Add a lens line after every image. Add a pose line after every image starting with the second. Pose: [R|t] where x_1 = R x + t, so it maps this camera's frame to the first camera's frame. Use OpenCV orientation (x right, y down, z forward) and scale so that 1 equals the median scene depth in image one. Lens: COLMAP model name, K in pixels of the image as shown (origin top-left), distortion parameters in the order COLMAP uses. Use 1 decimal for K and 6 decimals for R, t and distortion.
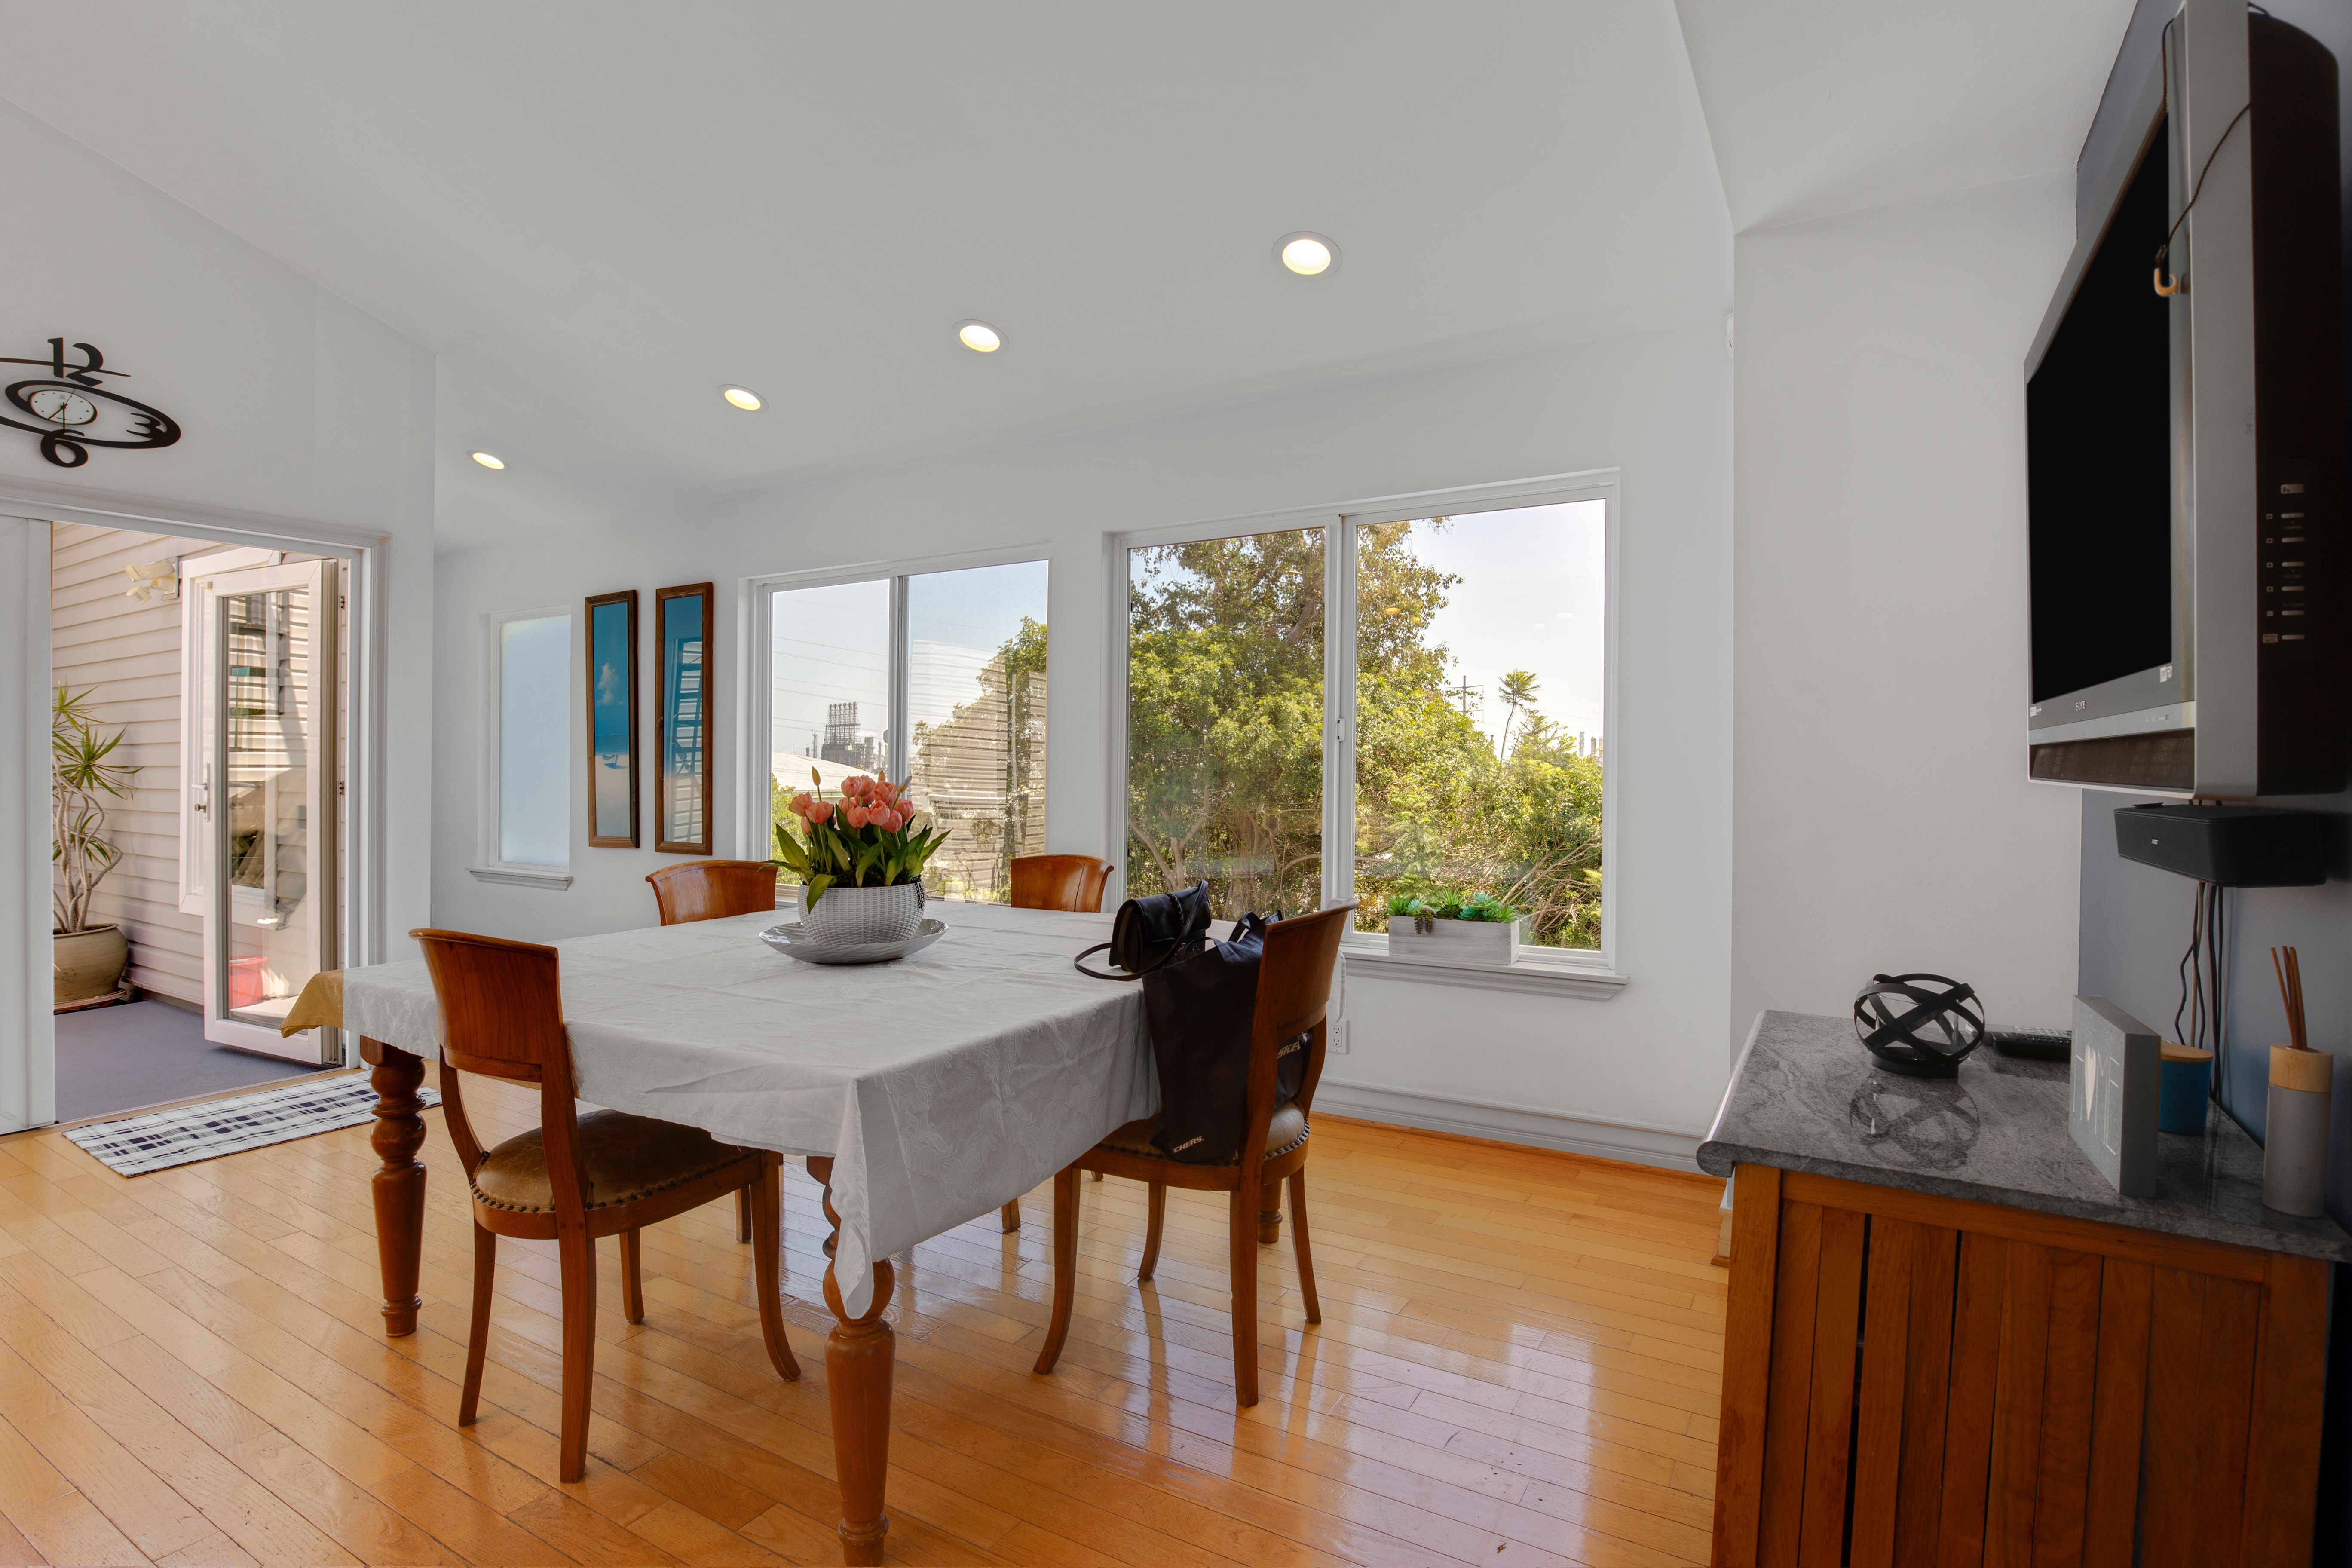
lens RADIAL K [[1102.7, 0, 1169.4], [0, 1102.7, 777.4], [0, 0, 1]] dist [-0.008032, -0.000154]
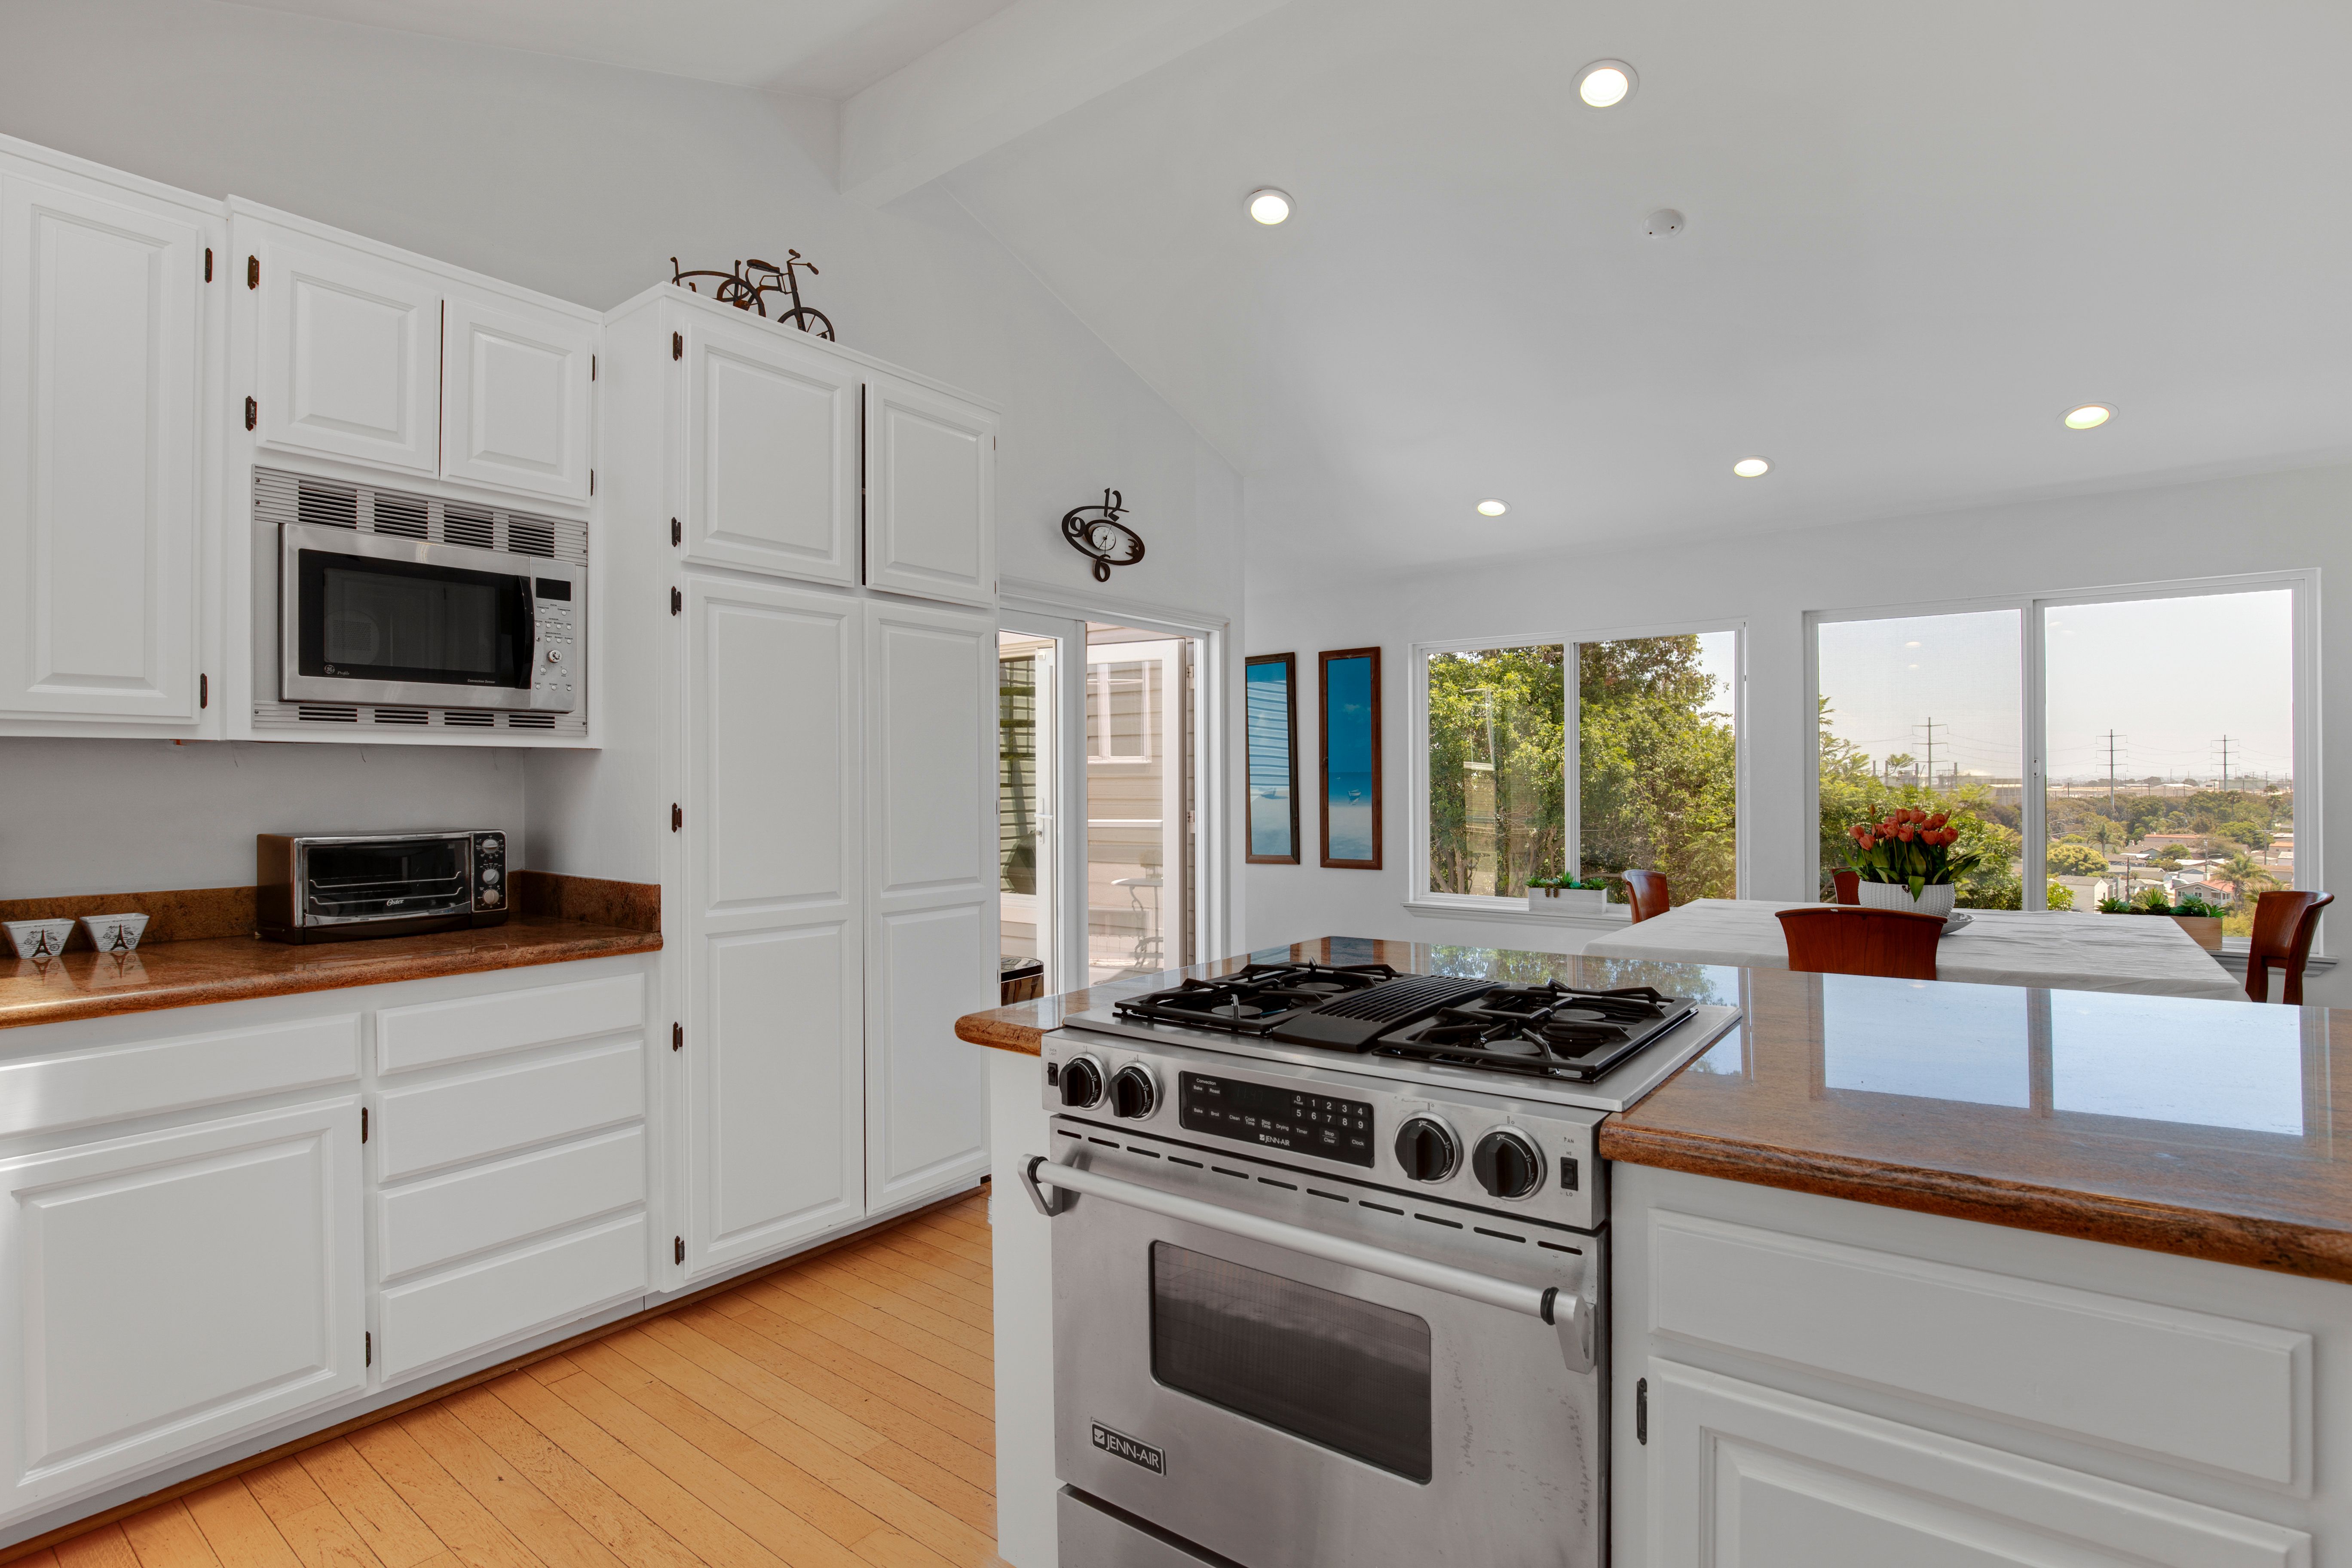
lens RADIAL K [[1102.7, 0, 1251.0], [0, 1102.7, 801.1], [0, 0, 1]] dist [-0.008032, -0.000154]
pose [[0.998336, -0.004585, -0.057485, -0.158605], [0.004801, 0.999982, 0.003628, -0.003471], [0.057467, -0.003898, 0.998340, -0.075337]]
